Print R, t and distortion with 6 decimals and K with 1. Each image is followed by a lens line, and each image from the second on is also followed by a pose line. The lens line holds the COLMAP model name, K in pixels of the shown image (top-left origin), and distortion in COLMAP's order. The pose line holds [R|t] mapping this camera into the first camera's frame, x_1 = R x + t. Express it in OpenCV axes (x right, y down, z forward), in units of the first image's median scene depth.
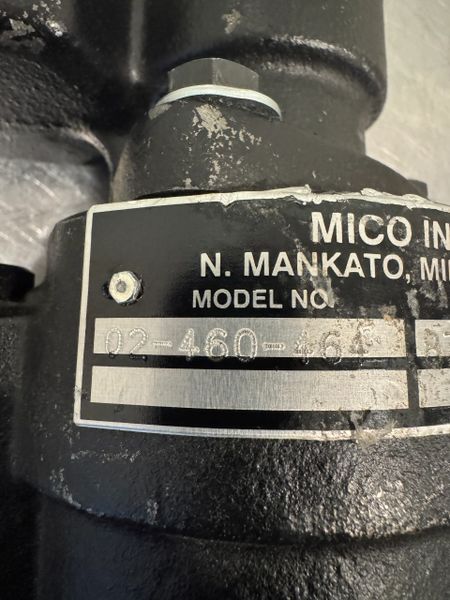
lens RADIAL K [[420.1, 0, 224.9], [0, 420.1, 300.1], [0, 0, 1]] dist [0.001830, 0.000221]
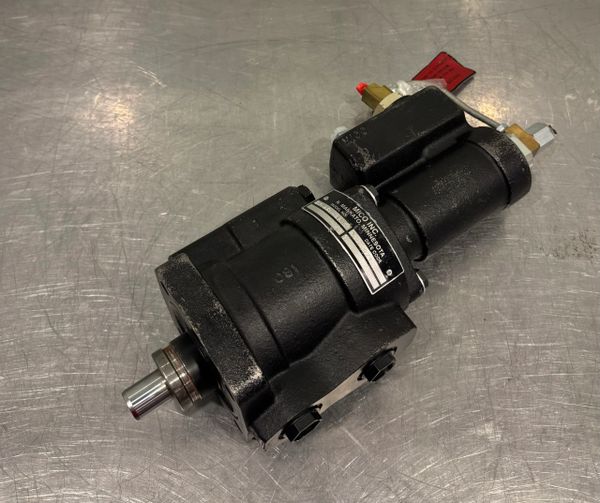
lens RADIAL K [[448.7, 0, 299.5], [0, 448.7, 249.4], [0, 0, 1]] dist [-0.031817, -0.002528]
pose [[0.559102, 0.589400, -0.583105, 3.616737], [-0.789034, 0.594240, -0.155899, 1.665224], [0.254617, 0.547254, 0.797298, -3.649585]]
